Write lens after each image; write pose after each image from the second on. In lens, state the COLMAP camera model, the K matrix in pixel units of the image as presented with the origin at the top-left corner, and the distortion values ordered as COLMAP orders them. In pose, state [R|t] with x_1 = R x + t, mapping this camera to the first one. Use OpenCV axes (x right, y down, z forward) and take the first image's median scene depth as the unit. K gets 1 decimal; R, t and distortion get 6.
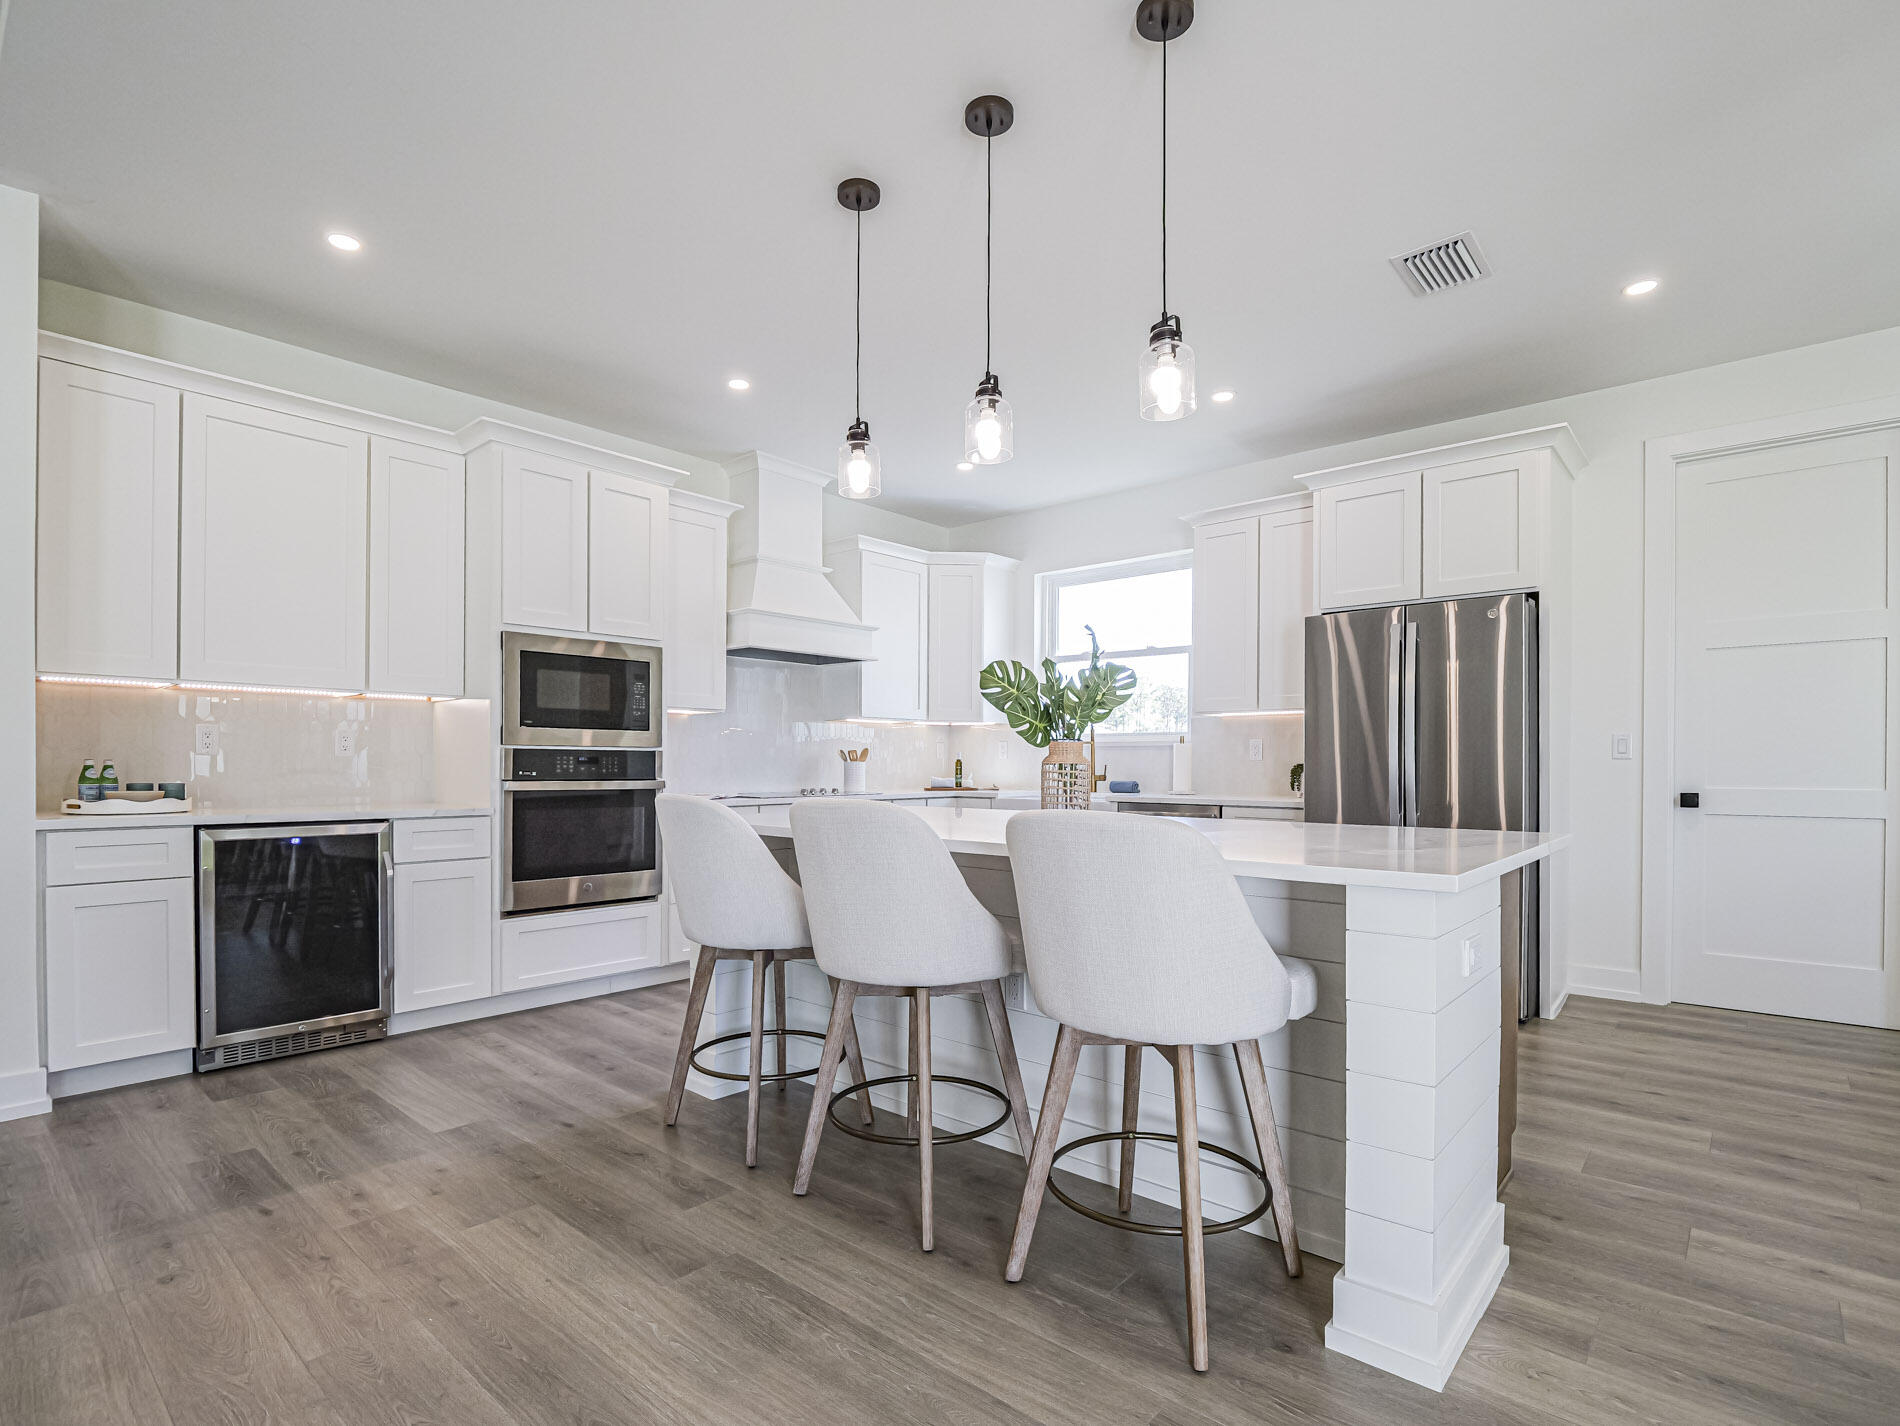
lens RADIAL K [[932.0, 0, 935.7], [0, 932.0, 775.0], [0, 0, 1]] dist [-0.013477, -0.000952]
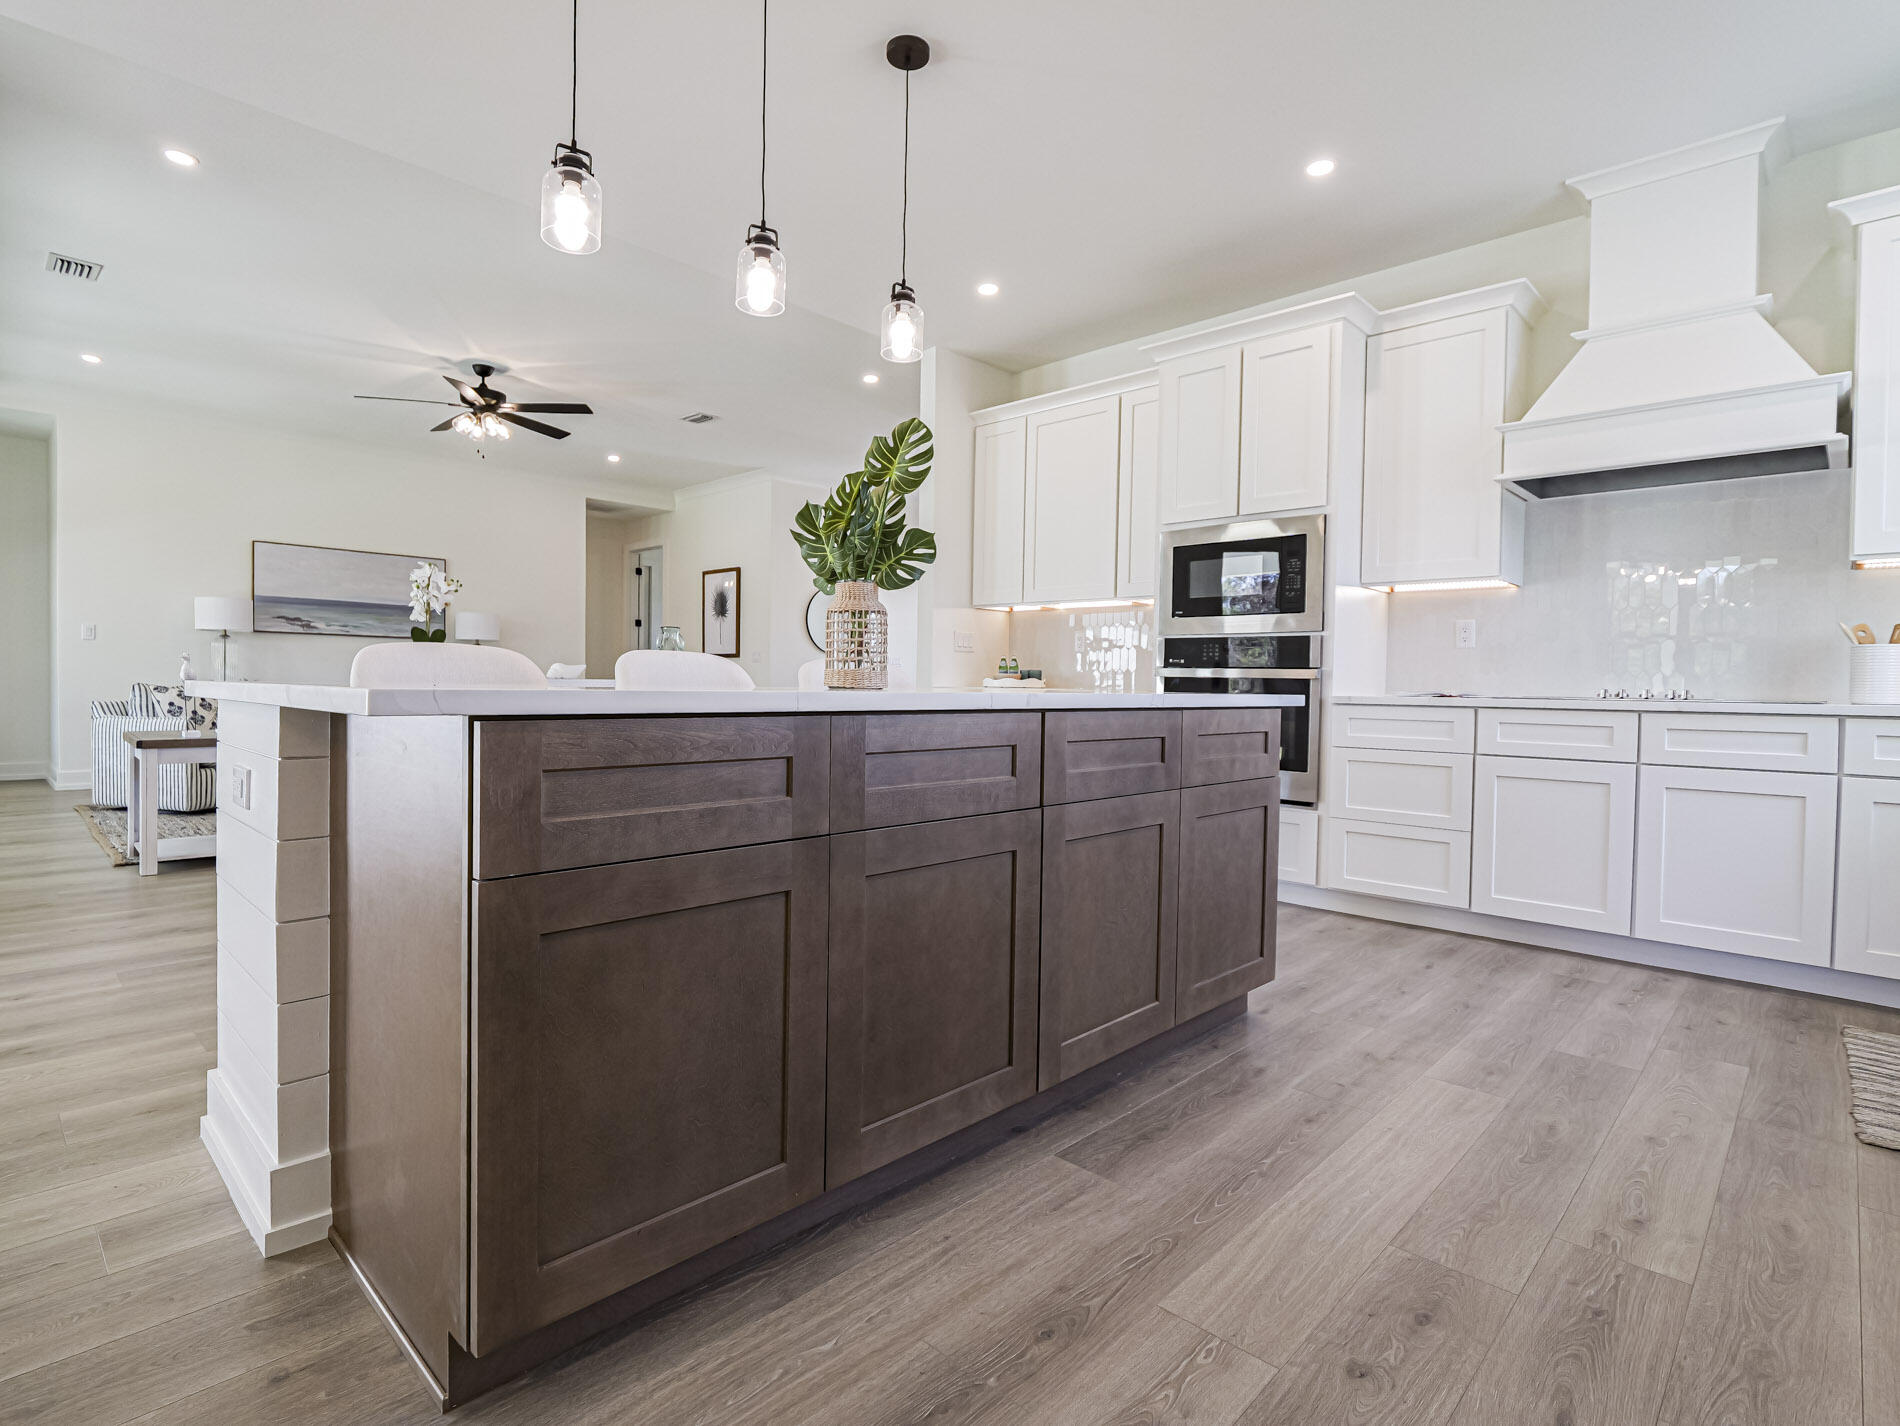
lens RADIAL K [[957.0, 0, 956.6], [0, 957.0, 702.8], [0, 0, 1]] dist [-0.007101, -0.001217]
pose [[-0.019185, 0.020457, -0.999607, 0.654441], [-0.022478, 0.999529, 0.020887, 0.028417], [0.999563, 0.022870, -0.018716, 0.755833]]
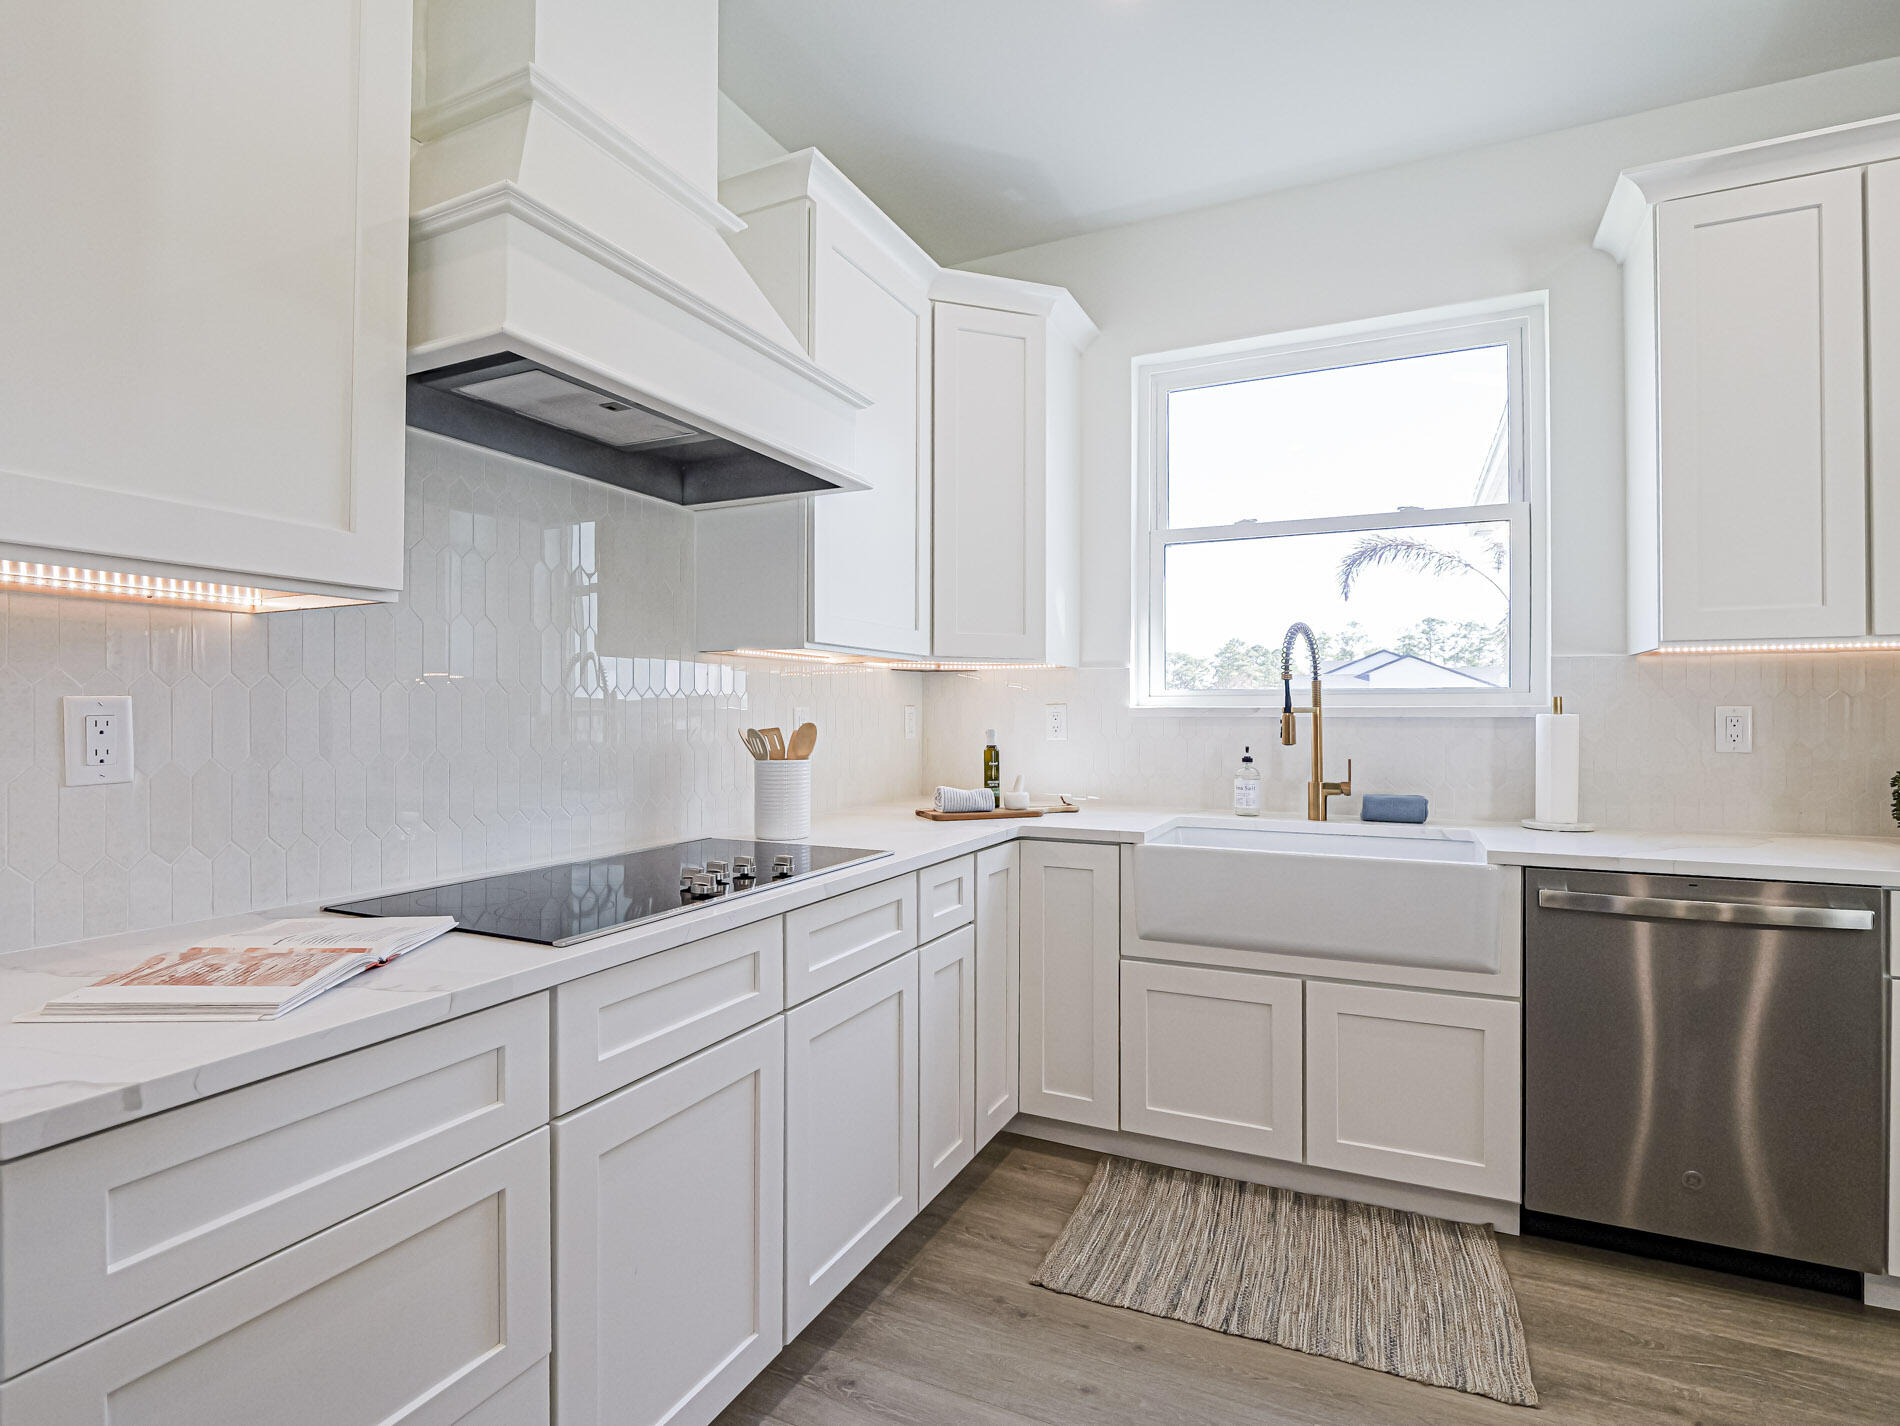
lens RADIAL K [[957.0, 0, 959.5], [0, 957.0, 708.2], [0, 0, 1]] dist [-0.007101, -0.001217]
pose [[0.955063, -0.002509, 0.296393, -0.199640], [0.008279, 0.999800, -0.018214, -0.041924], [-0.296288, 0.019849, 0.954892, 0.890709]]
